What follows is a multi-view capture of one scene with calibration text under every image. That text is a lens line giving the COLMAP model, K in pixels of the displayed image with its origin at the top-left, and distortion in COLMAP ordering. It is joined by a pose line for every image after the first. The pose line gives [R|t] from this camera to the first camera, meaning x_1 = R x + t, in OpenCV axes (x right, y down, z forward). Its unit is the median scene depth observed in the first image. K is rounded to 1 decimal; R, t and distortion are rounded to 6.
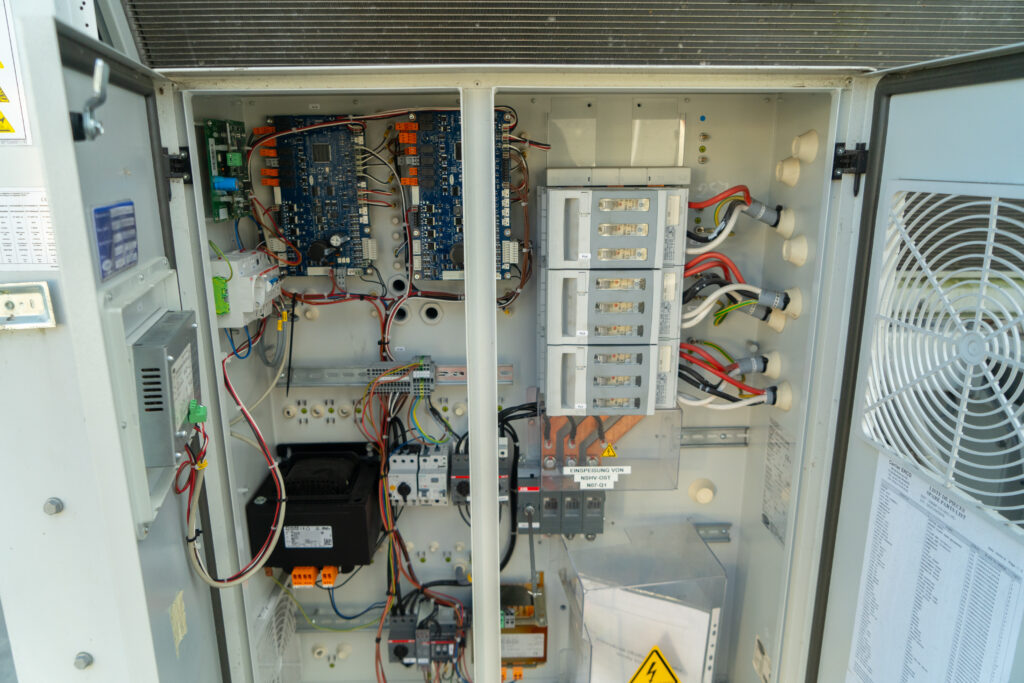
lens RADIAL K [[684.4, 0, 508.3], [0, 684.4, 341.0], [0, 0, 1]] dist [-0.014785, -0.002402]
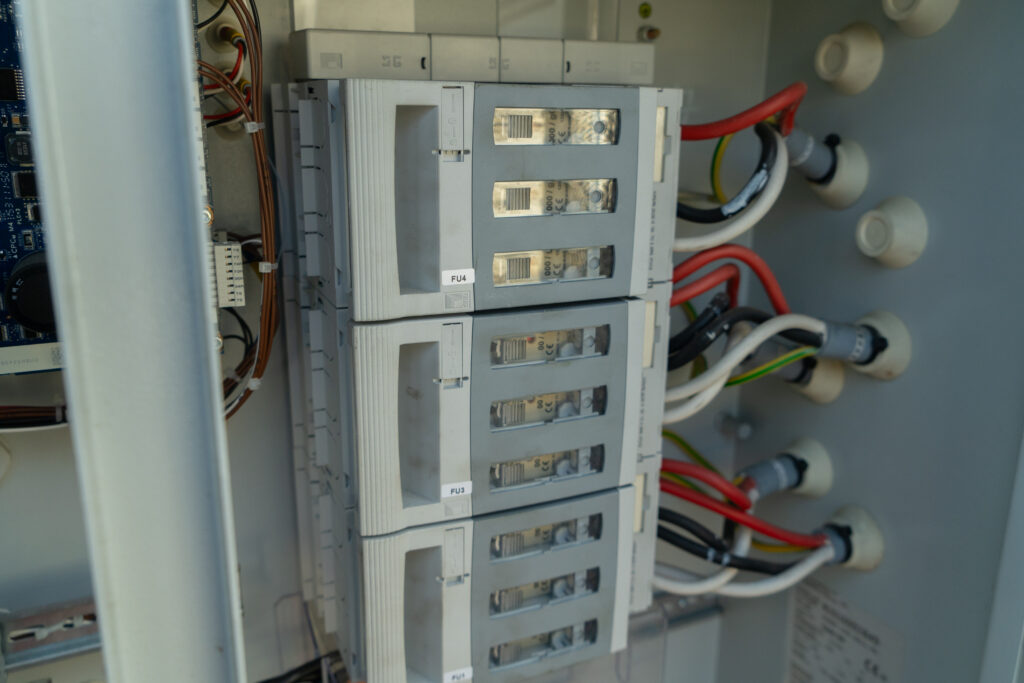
lens RADIAL K [[843.4, 0, 512.0], [0, 843.4, 341.5], [0, 0, 1]] dist [0.015271, 0.005737]
pose [[0.910972, -0.096161, 0.401103, -0.036091], [0.096052, 0.995167, 0.020433, -0.093986], [-0.401129, 0.019913, 0.915805, 0.576697]]
